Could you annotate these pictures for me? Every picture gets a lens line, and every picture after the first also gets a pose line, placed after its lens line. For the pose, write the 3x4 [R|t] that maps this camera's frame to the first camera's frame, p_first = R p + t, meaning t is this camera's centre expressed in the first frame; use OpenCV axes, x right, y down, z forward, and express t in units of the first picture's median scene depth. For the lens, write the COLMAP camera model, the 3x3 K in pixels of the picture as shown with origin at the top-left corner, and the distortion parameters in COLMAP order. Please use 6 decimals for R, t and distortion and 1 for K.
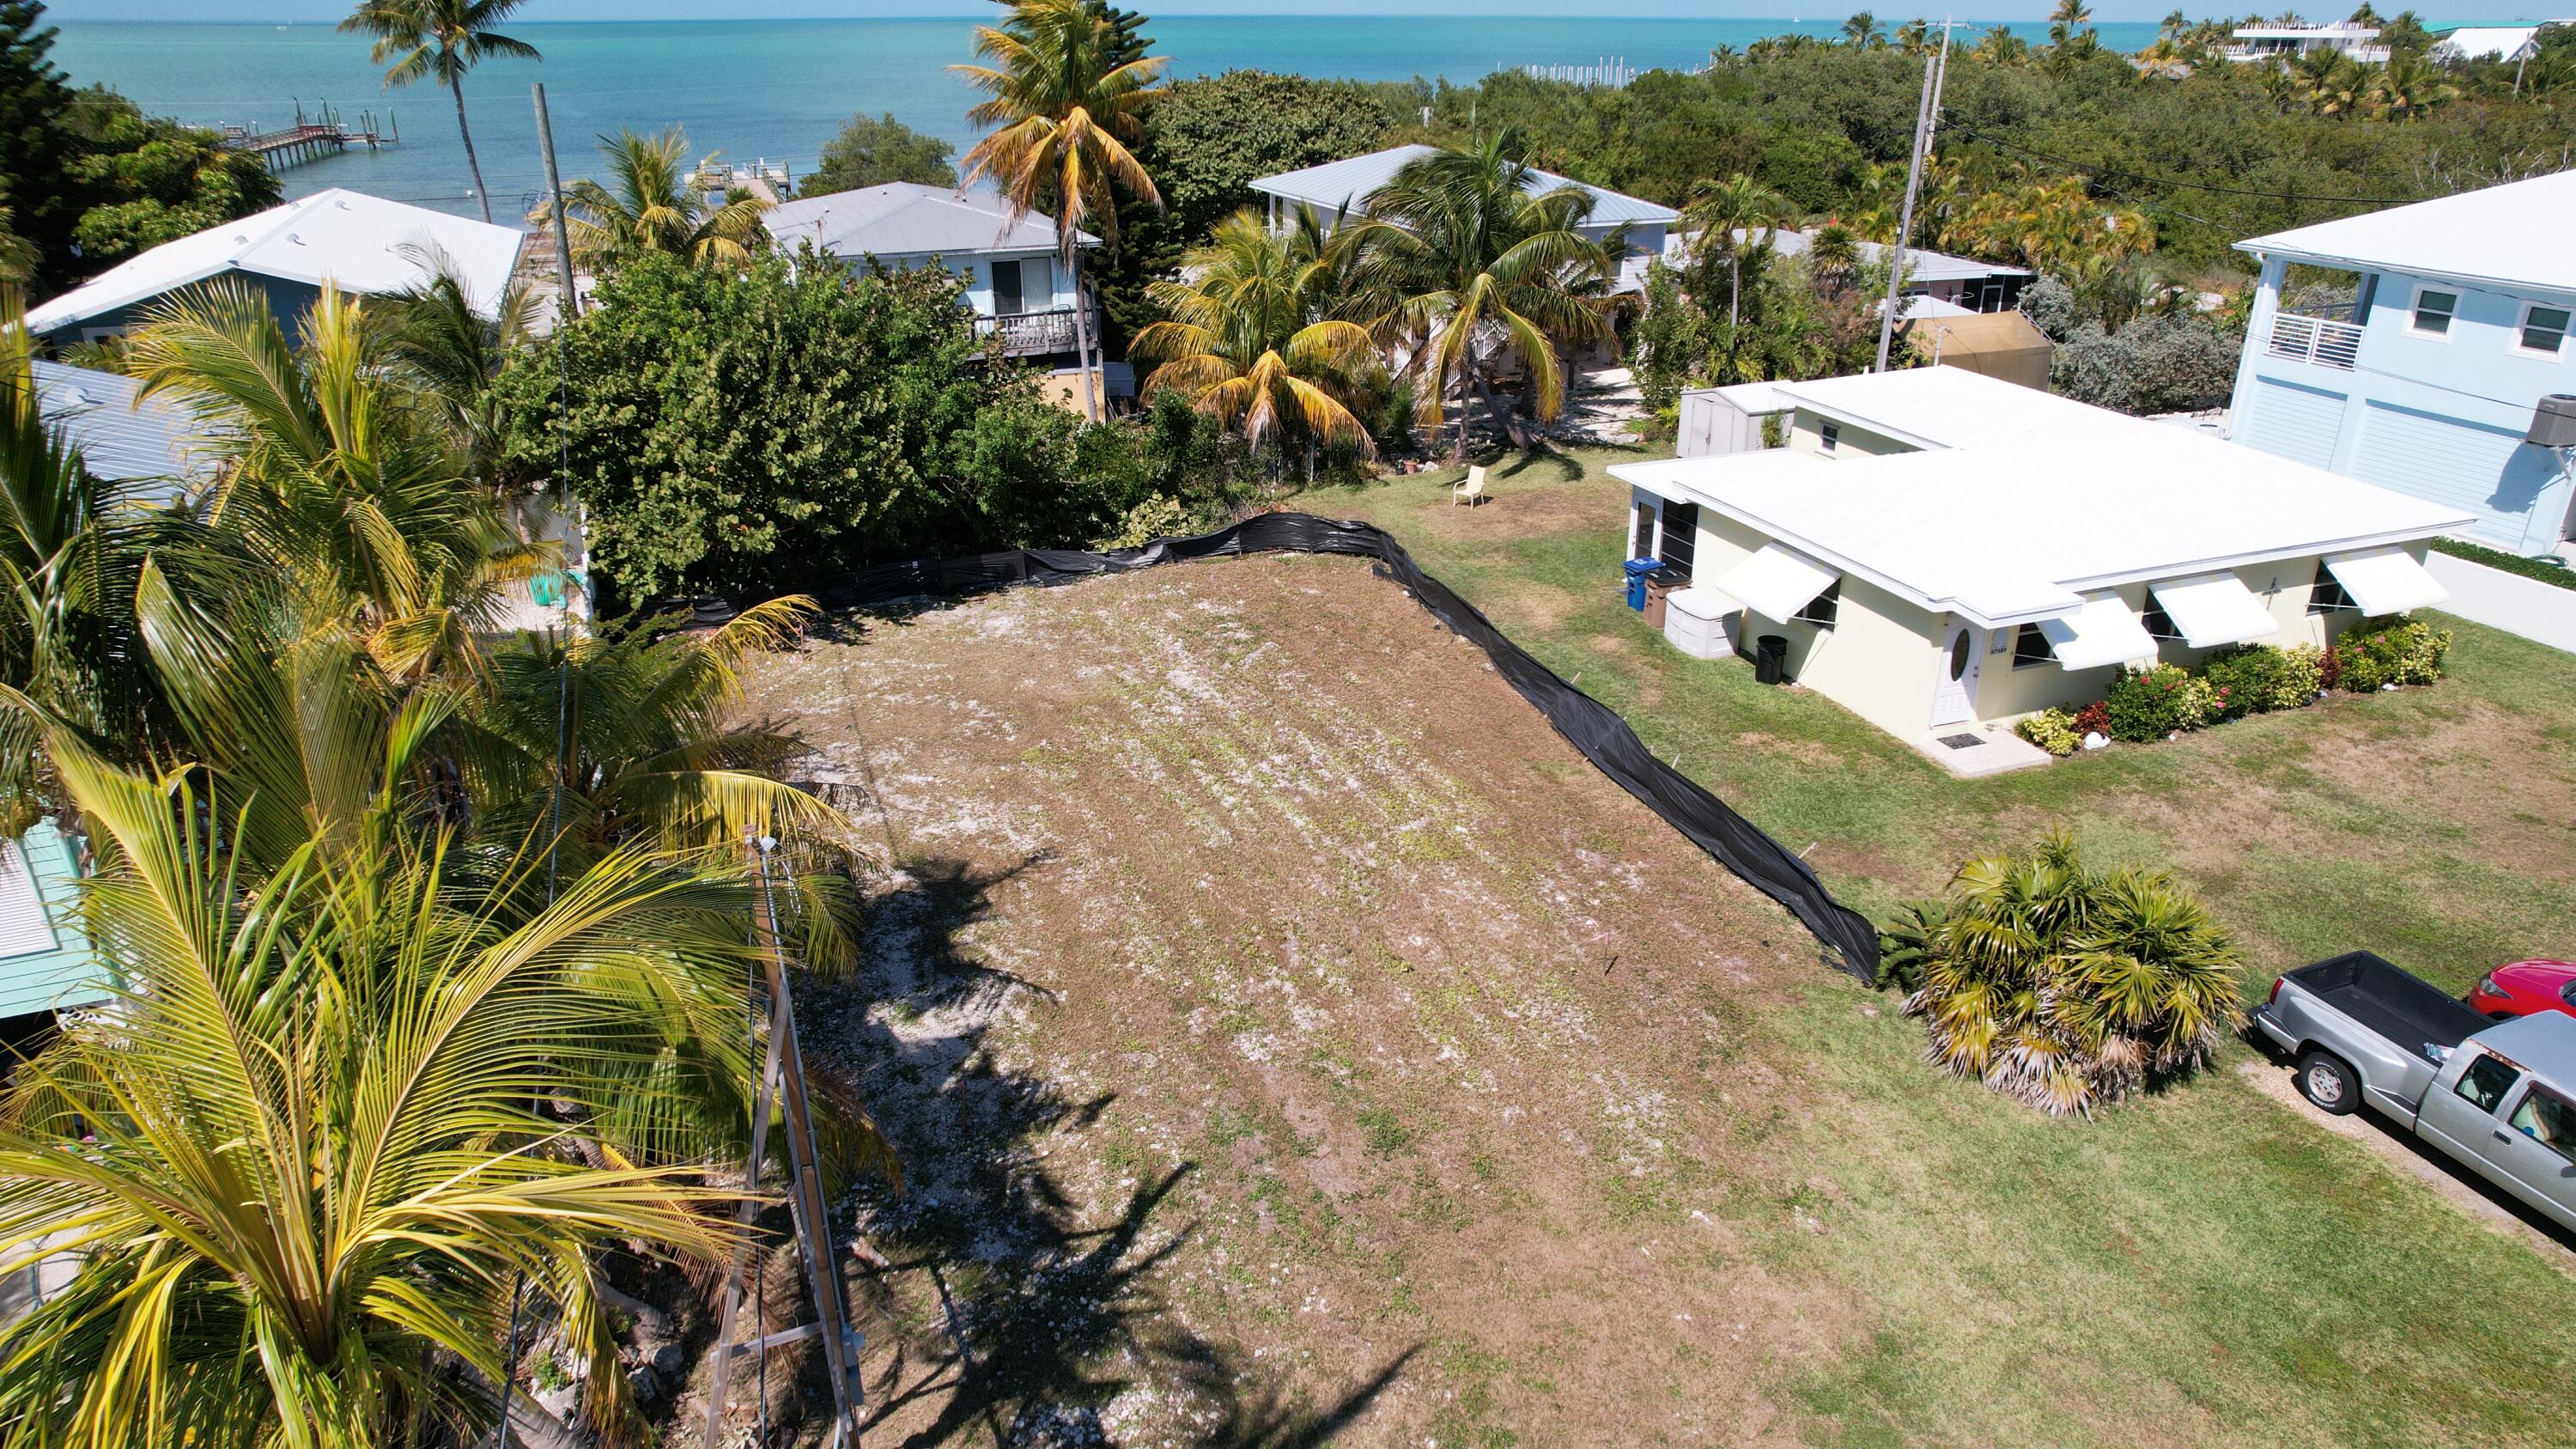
lens RADIAL K [[1646.6, 0, 1299.6], [0, 1646.6, 730.9], [0, 0, 1]] dist [-0.067086, 0.056218]
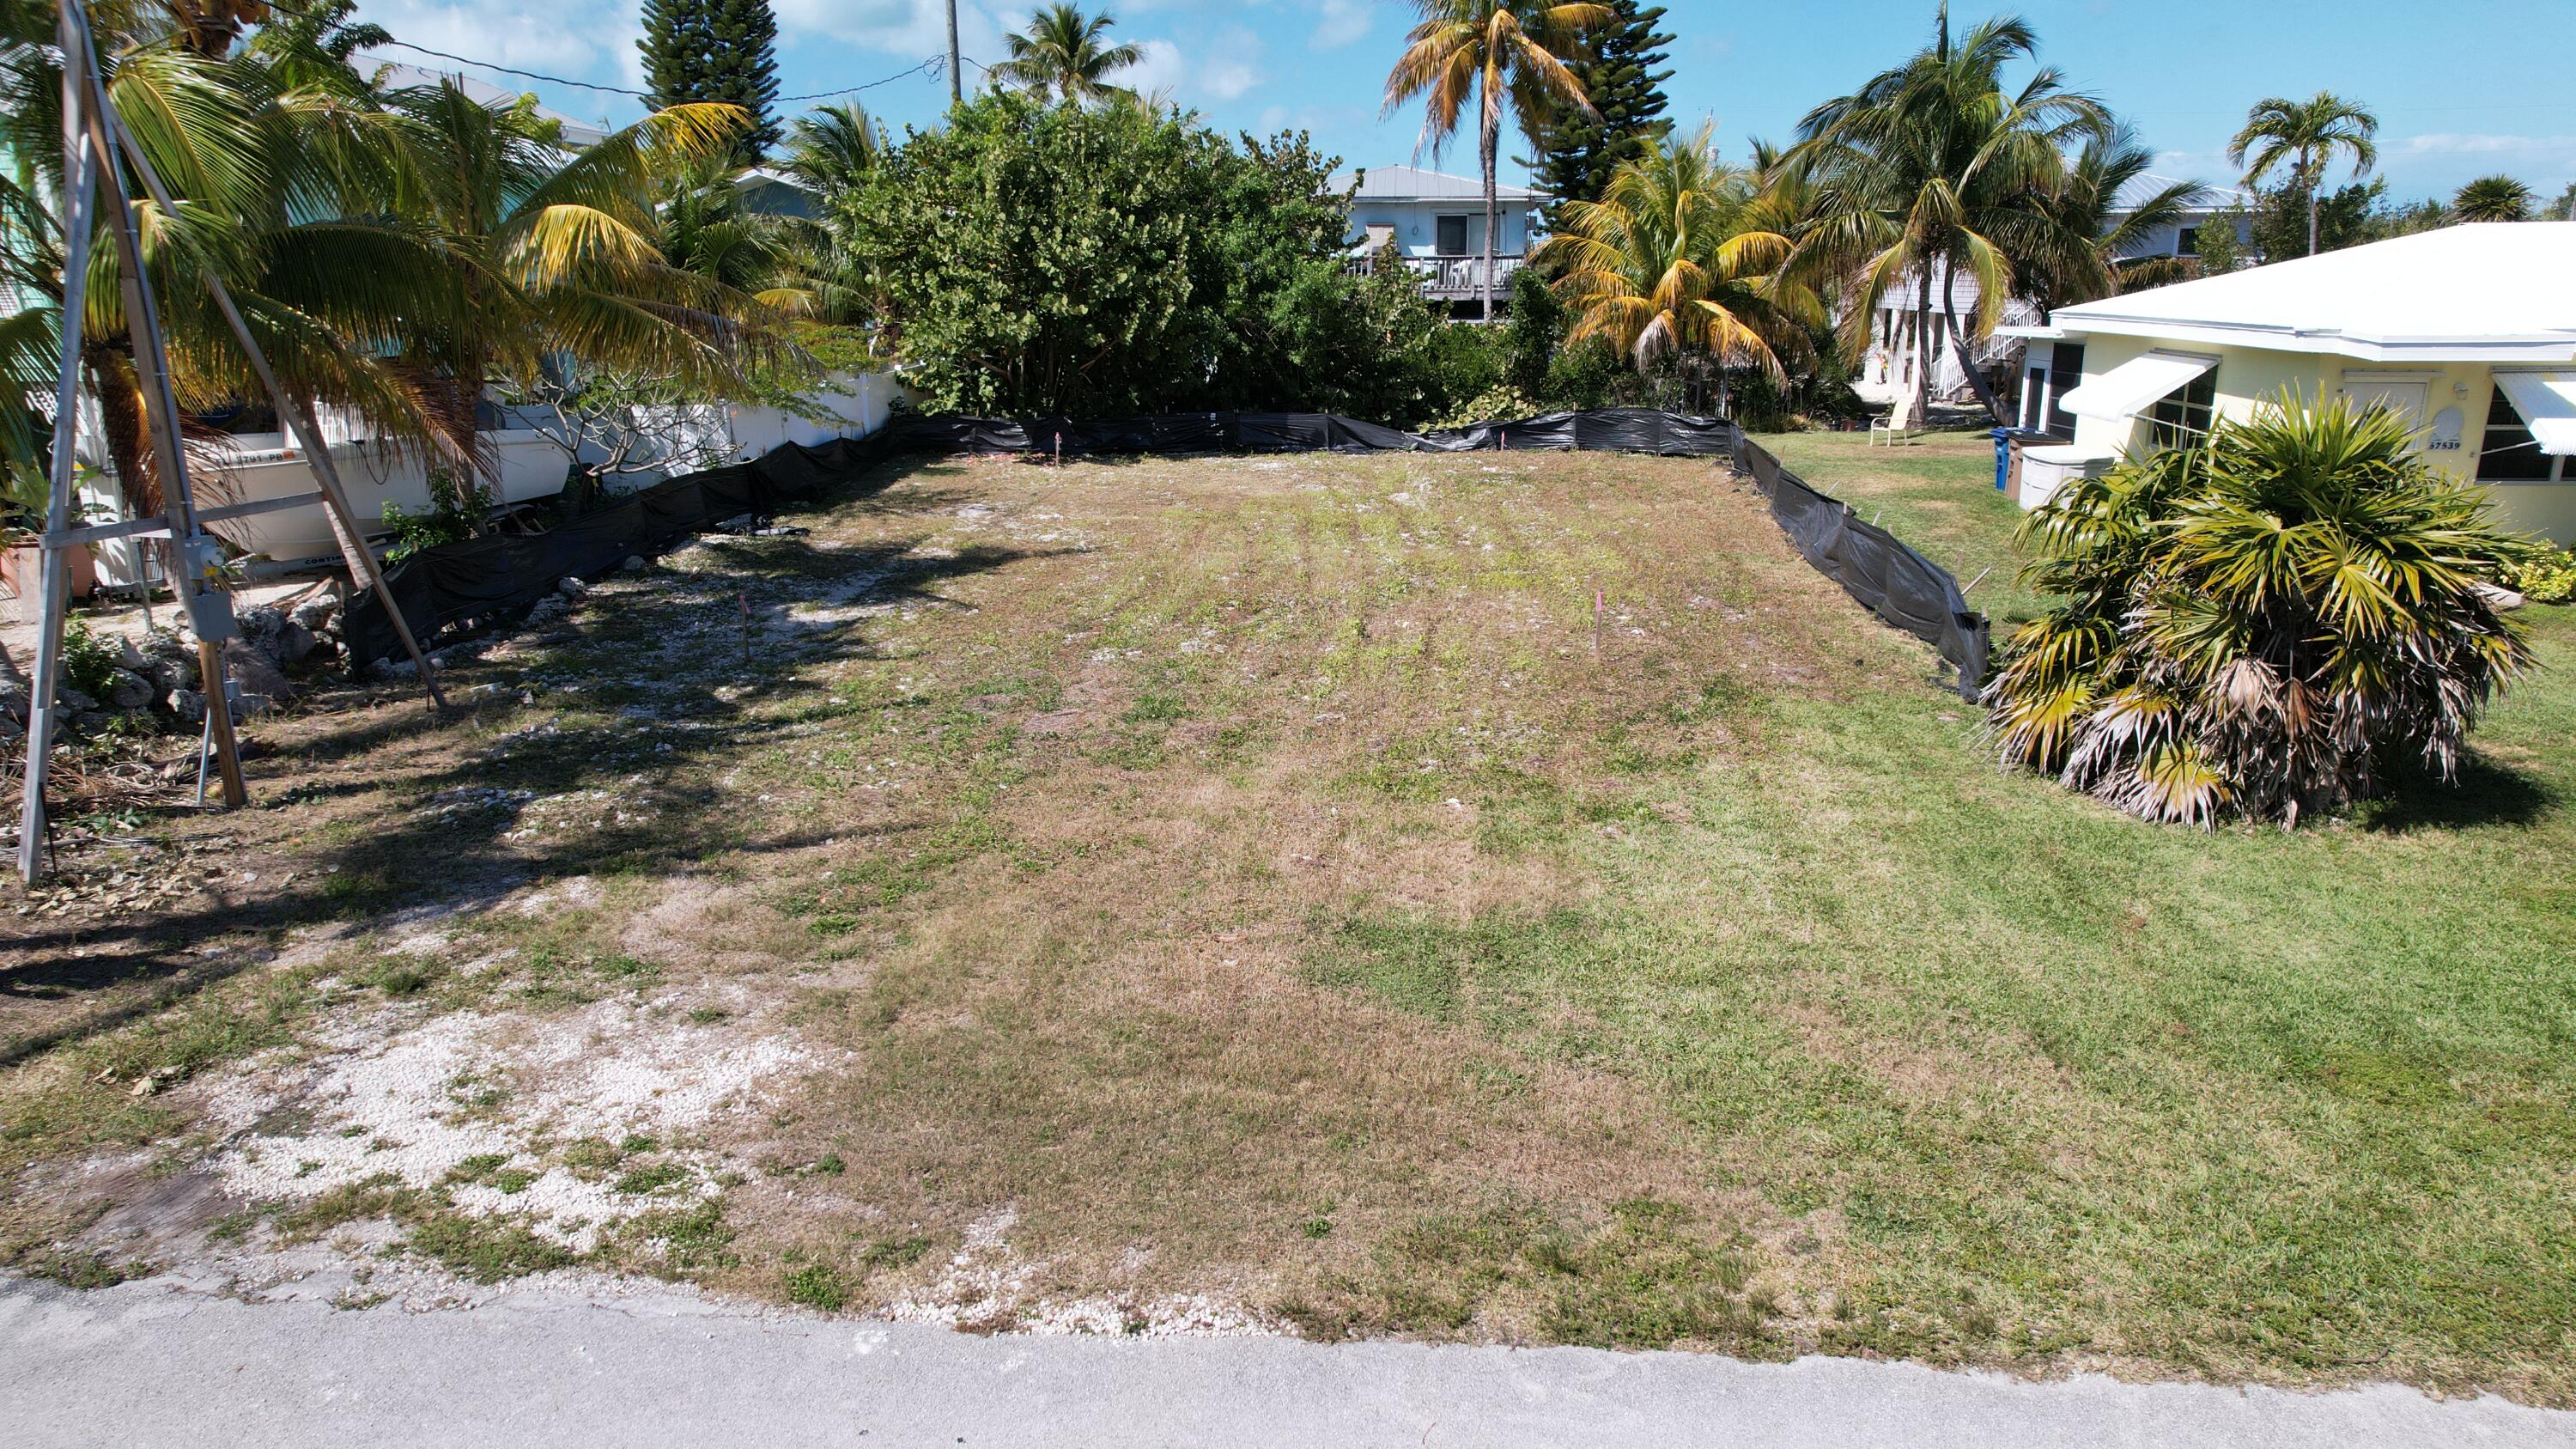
lens RADIAL K [[1646.6, 0, 1294.0], [0, 1646.6, 719.0], [0, 0, 1]] dist [-0.067086, 0.056218]
pose [[0.902309, 0.106134, -0.417821, 0.285770], [-0.167021, 0.979588, -0.111858, 0.215385], [0.397420, 0.170715, 0.901617, 0.220625]]
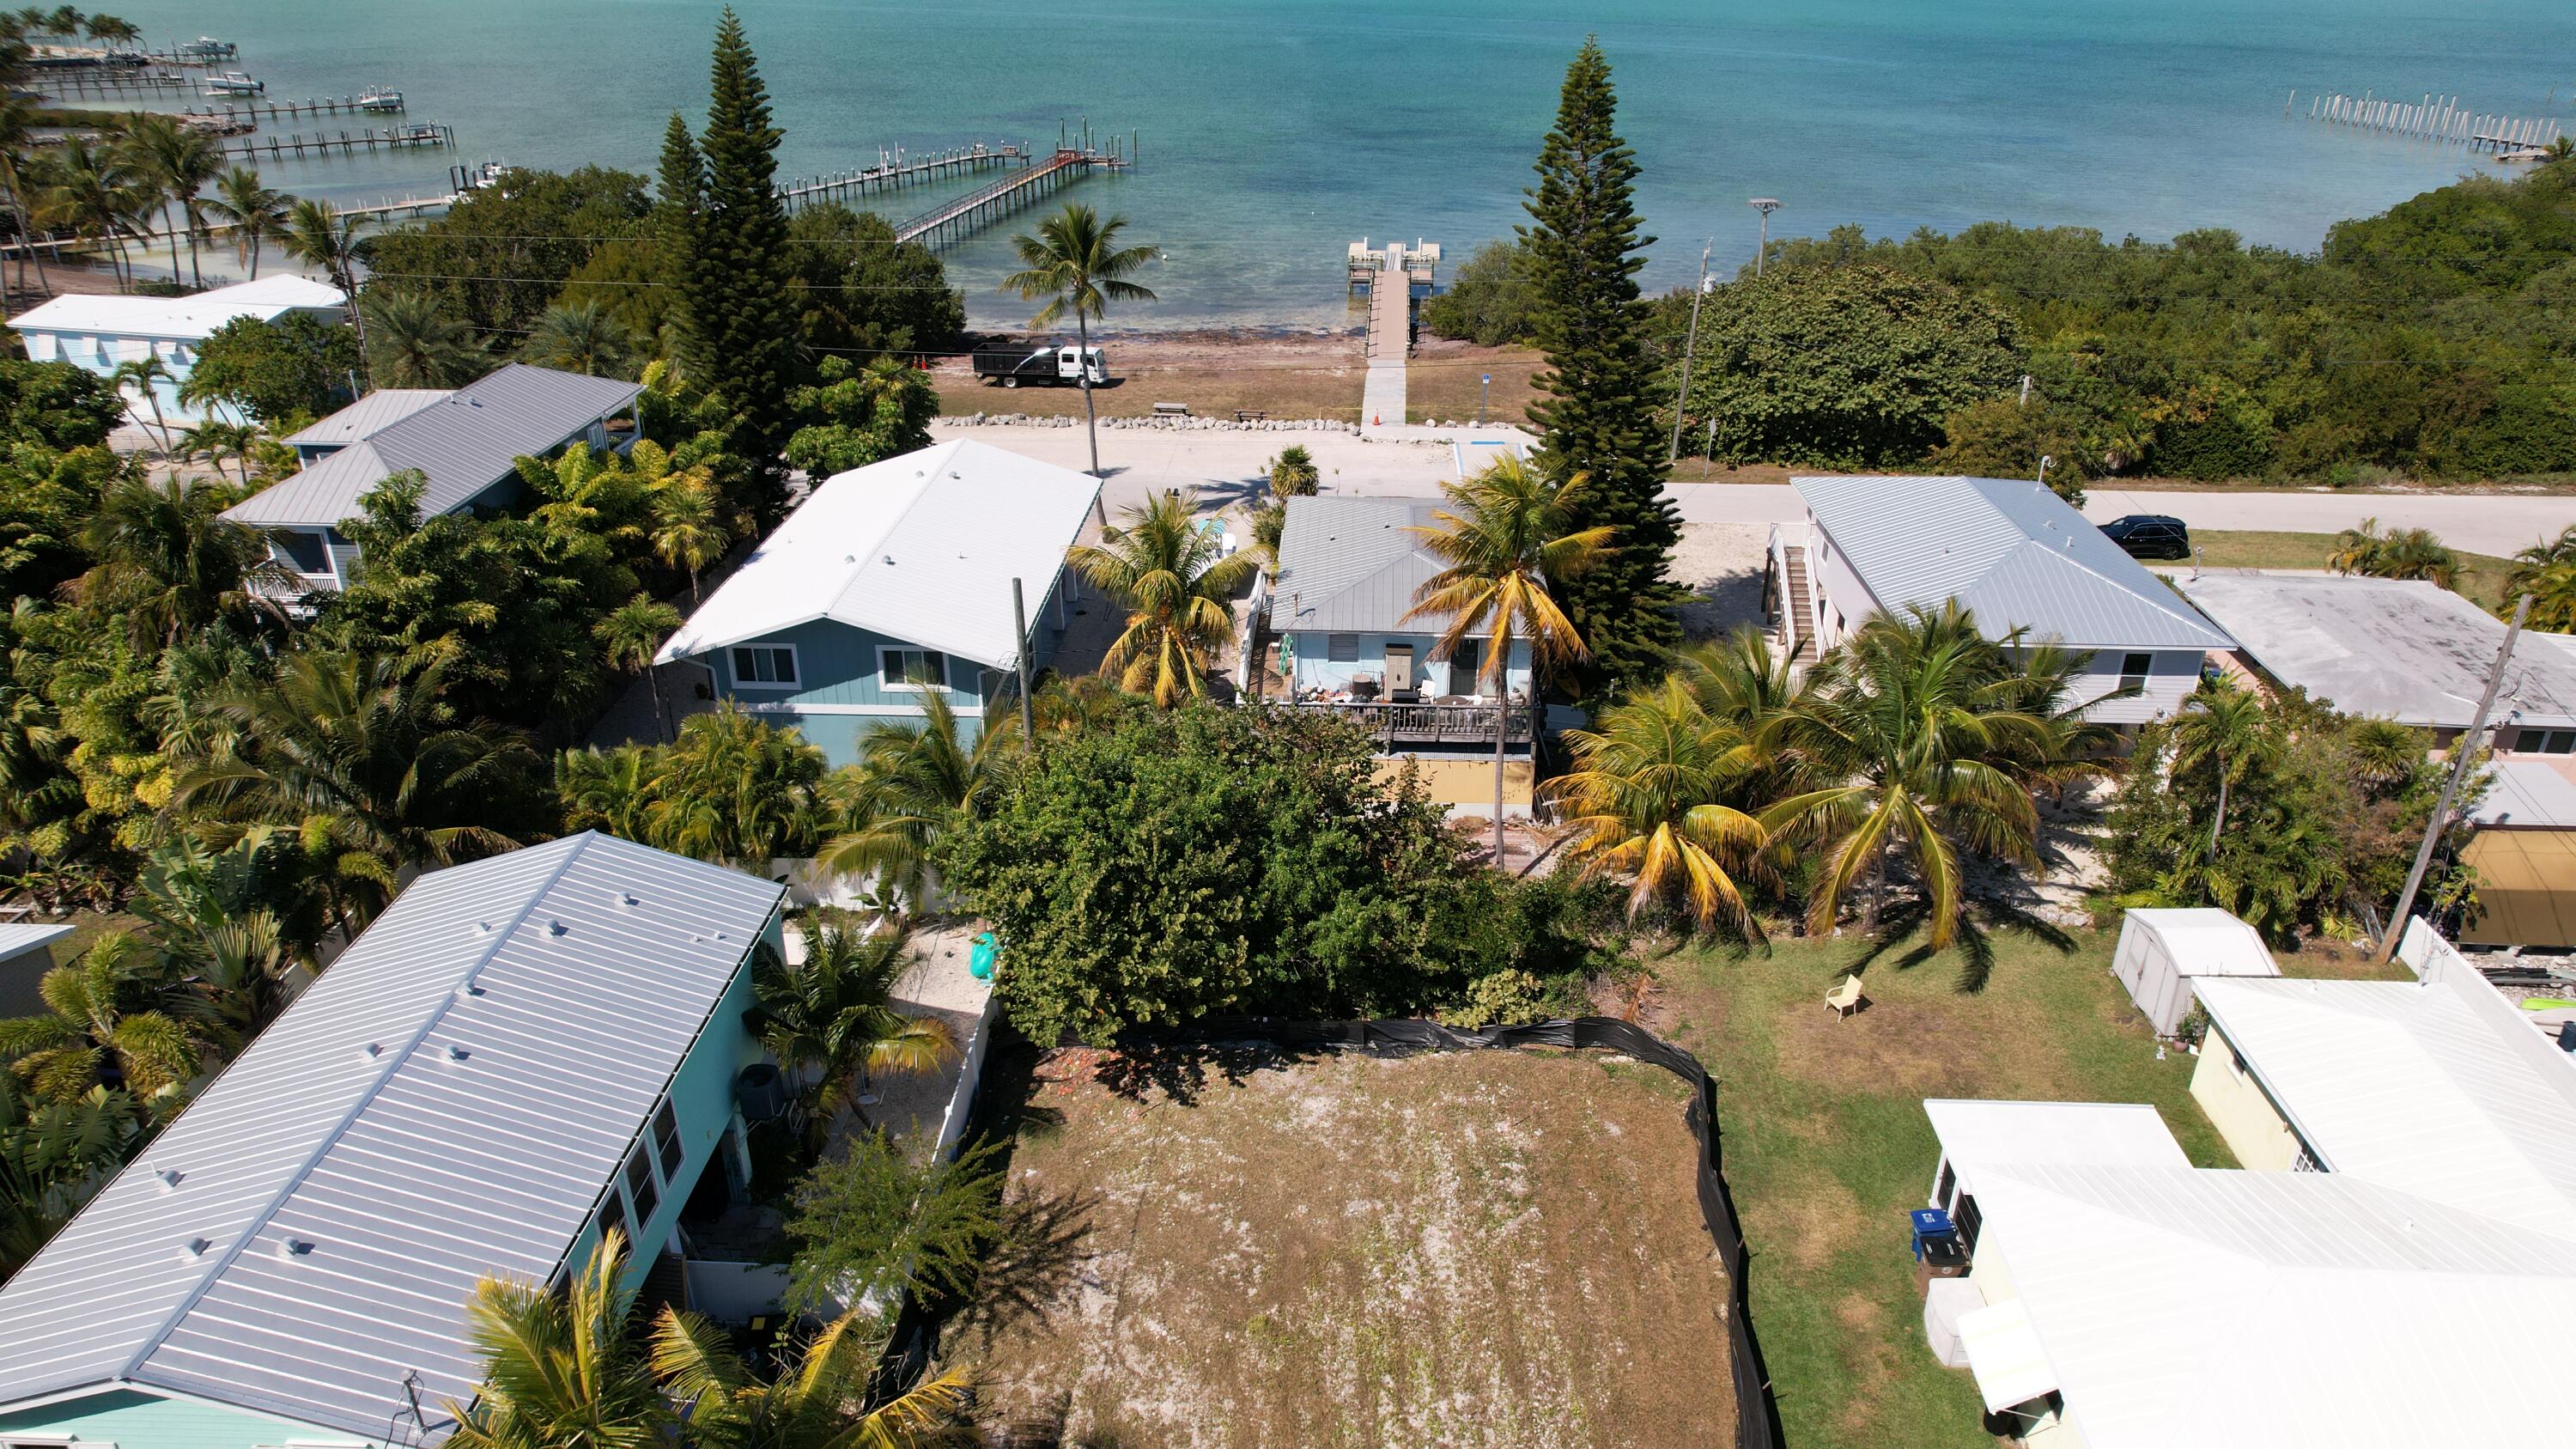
lens RADIAL K [[1646.6, 0, 1291.7], [0, 1646.6, 720.6], [0, 0, 1]] dist [-0.067086, 0.056218]
pose [[0.910250, 0.187361, -0.369243, 0.198069], [-0.175491, 0.982279, 0.065811, -0.471717], [0.375030, 0.004895, 0.927000, -0.047219]]
